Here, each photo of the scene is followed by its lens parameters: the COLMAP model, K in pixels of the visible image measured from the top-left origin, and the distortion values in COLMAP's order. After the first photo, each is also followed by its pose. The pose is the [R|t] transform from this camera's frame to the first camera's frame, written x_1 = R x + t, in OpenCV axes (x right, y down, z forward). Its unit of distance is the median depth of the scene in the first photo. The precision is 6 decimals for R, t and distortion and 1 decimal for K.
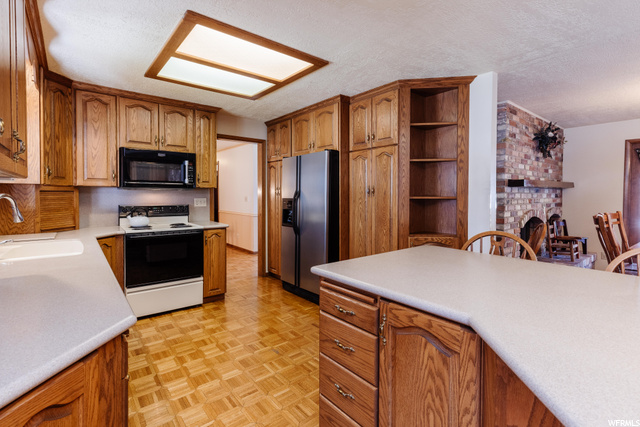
lens RADIAL K [[298.8, 0, 304.9], [0, 298.8, 199.9], [0, 0, 1]] dist [-0.000734, 0.000044]
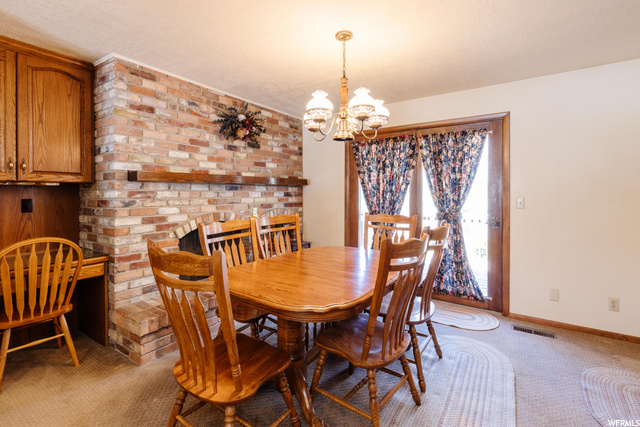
lens RADIAL K [[298.8, 0, 321.5], [0, 298.8, 193.8], [0, 0, 1]] dist [-0.000734, 0.000044]
pose [[0.941147, -0.001194, 0.337996, 0.676317], [0.006209, 0.999886, -0.013755, -0.003220], [-0.337941, 0.015044, 0.941047, 0.162570]]
